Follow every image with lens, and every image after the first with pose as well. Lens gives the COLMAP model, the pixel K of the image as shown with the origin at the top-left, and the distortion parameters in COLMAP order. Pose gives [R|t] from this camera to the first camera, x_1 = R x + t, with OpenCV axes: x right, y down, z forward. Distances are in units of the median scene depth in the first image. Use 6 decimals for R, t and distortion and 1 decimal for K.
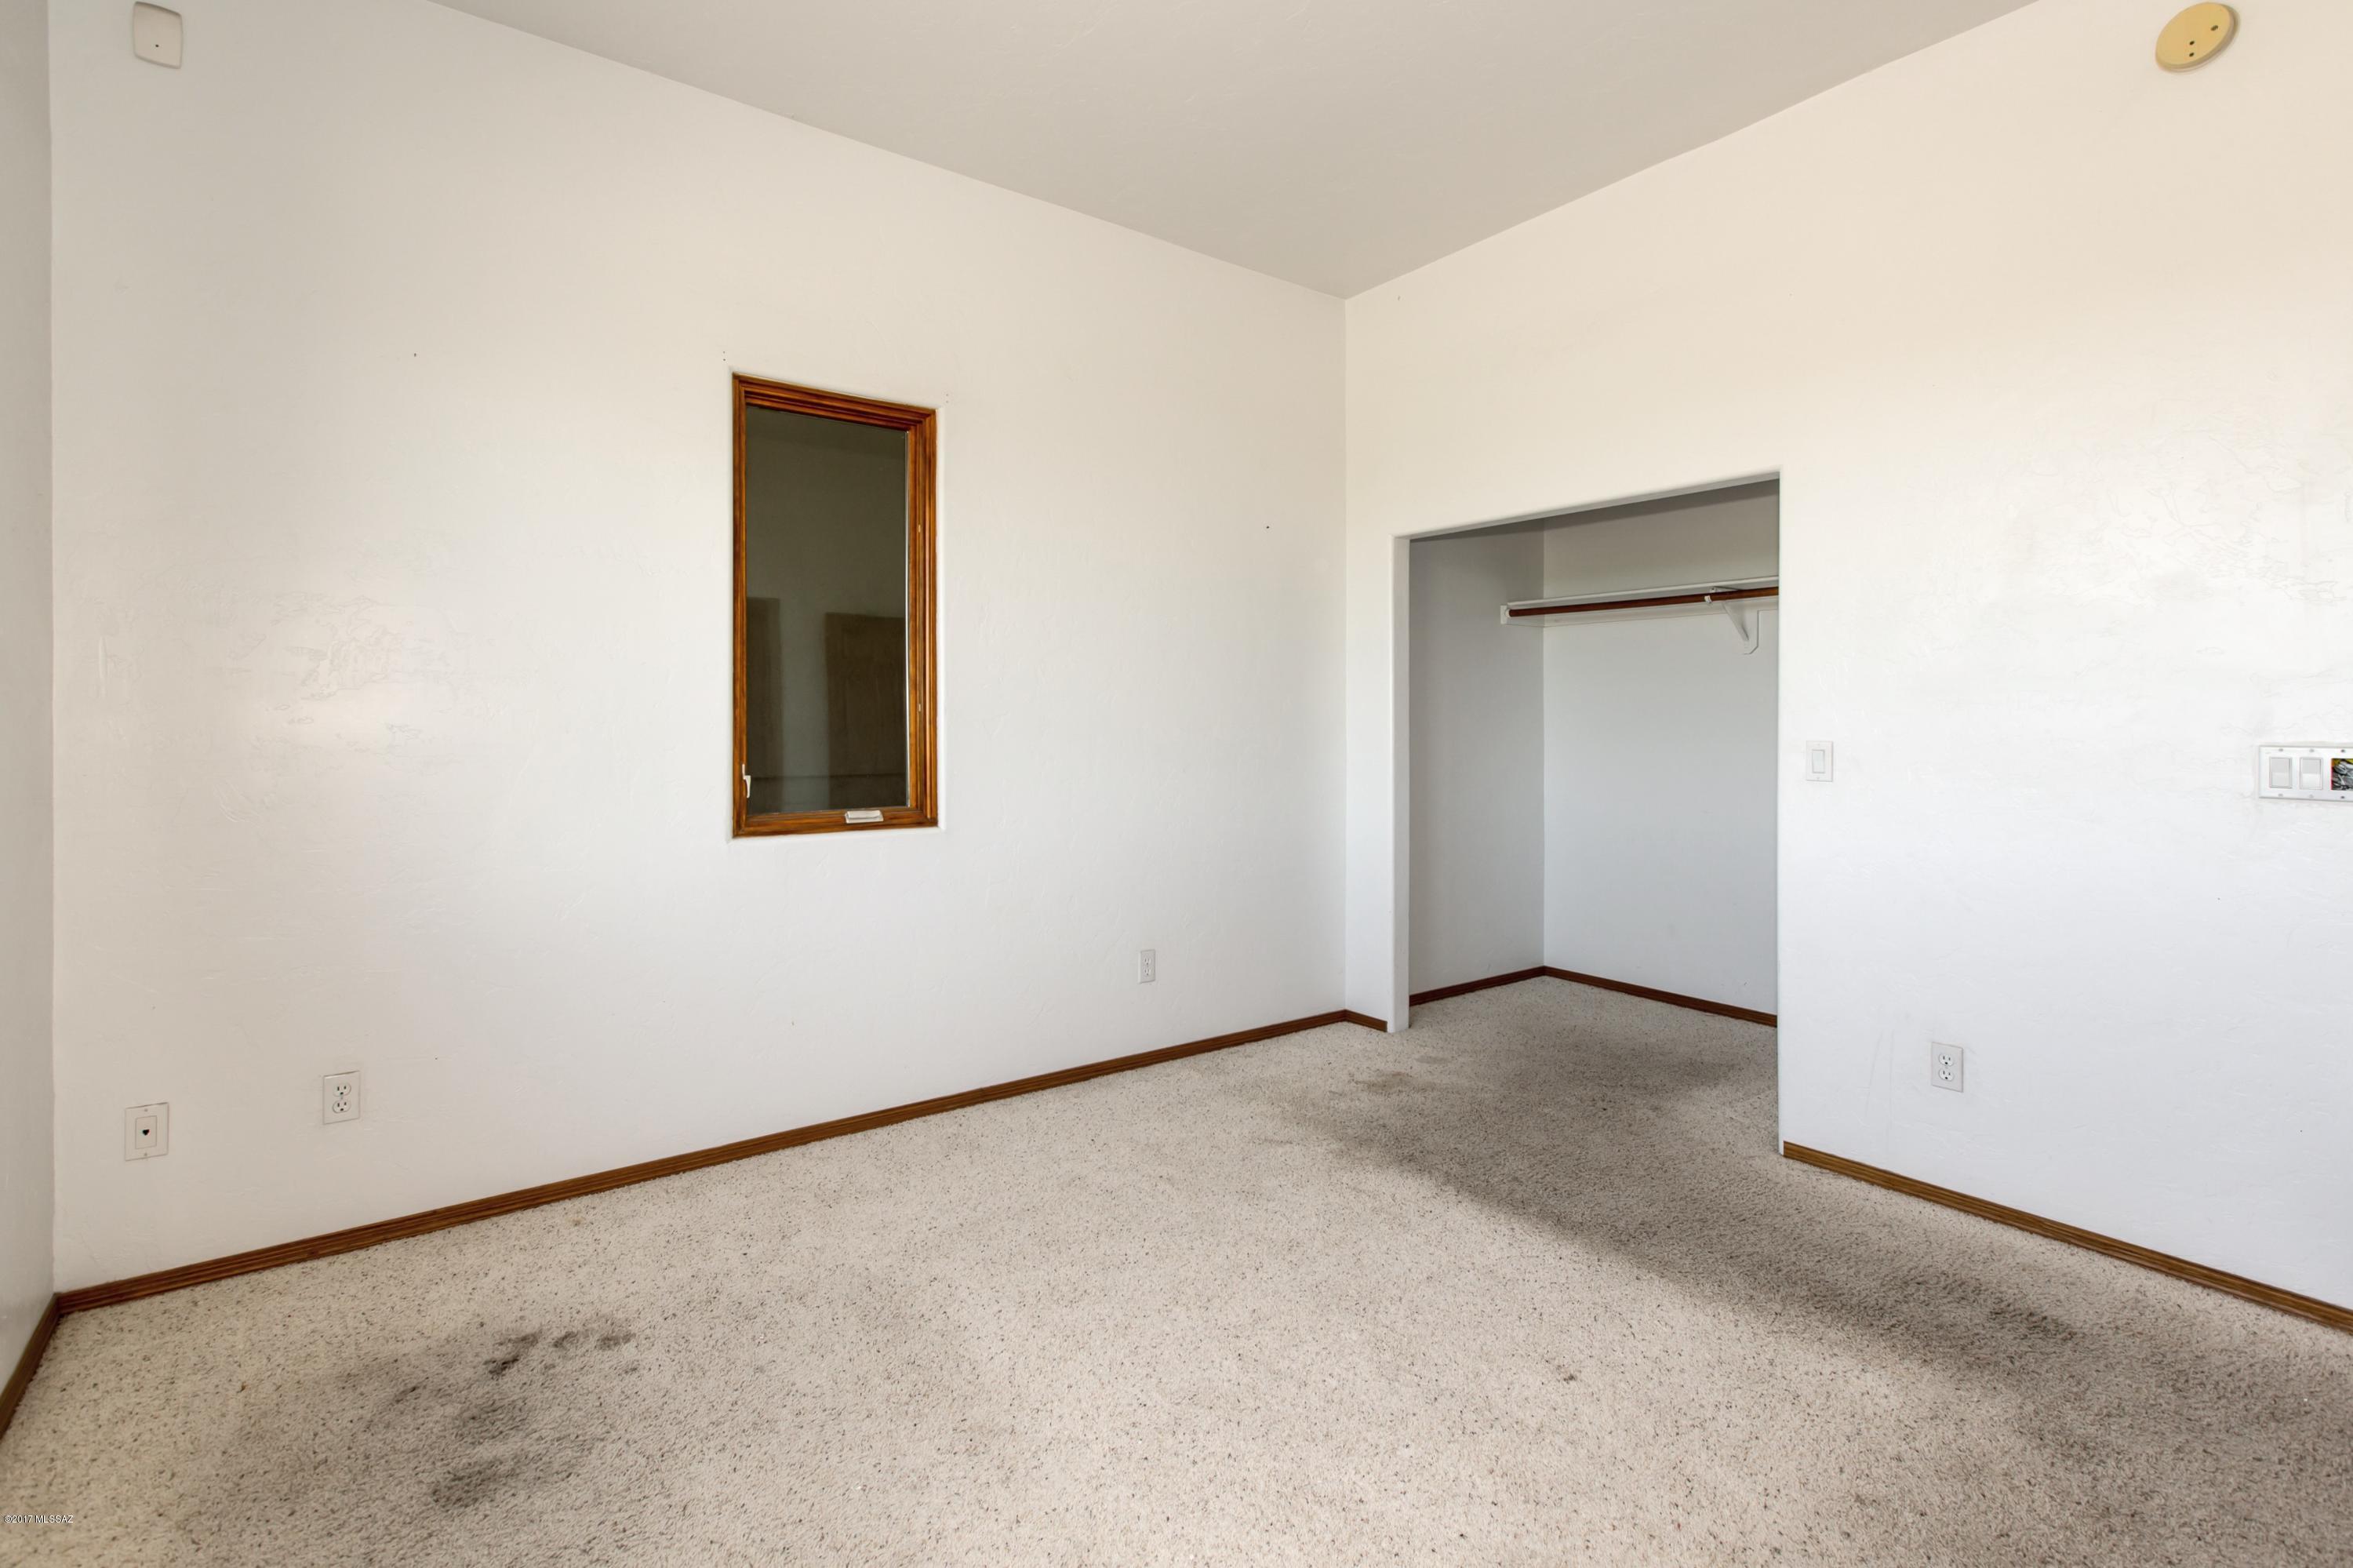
lens RADIAL K [[1118.4, 0, 1143.6], [0, 1118.4, 737.6], [0, 0, 1]] dist [0.005022, 0.000282]
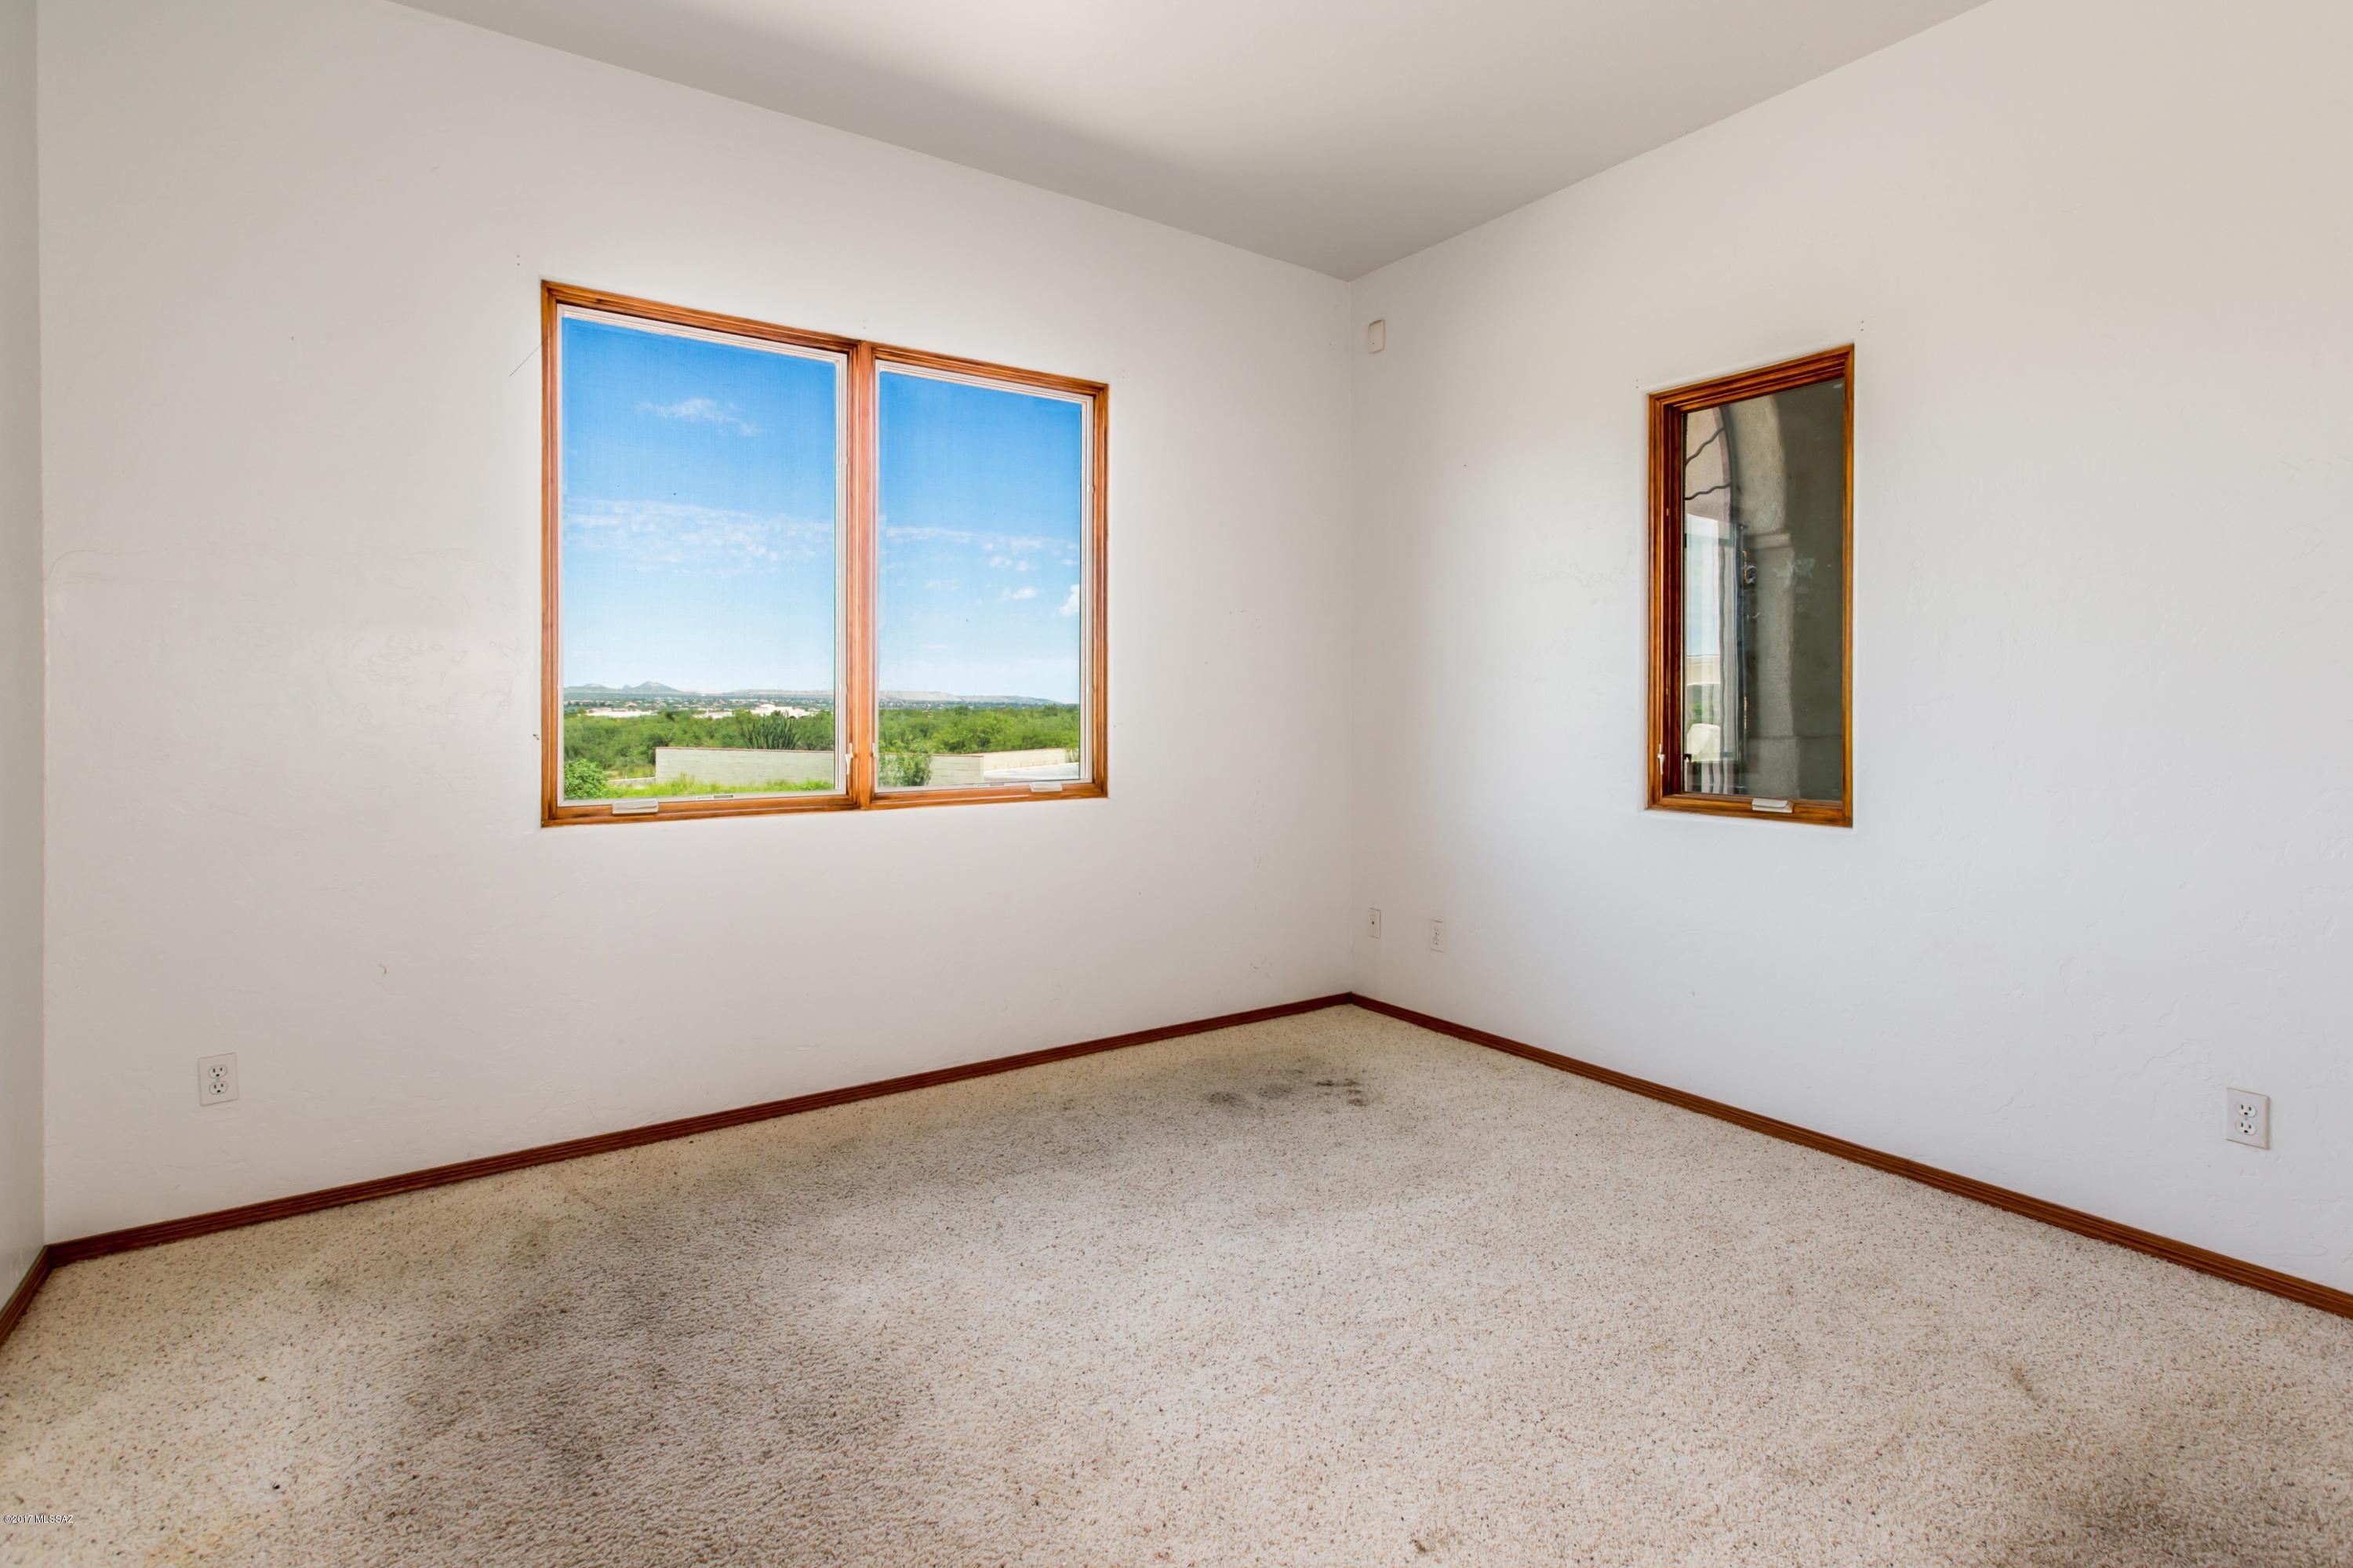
lens RADIAL K [[1118.4, 0, 1141.9], [0, 1118.4, 697.5], [0, 0, 1]] dist [0.005022, 0.000282]
pose [[-0.046084, 0.004759, -0.998926, 0.841843], [-0.003798, 0.999981, 0.004939, -0.028412], [0.998930, 0.004022, -0.046065, 0.583336]]
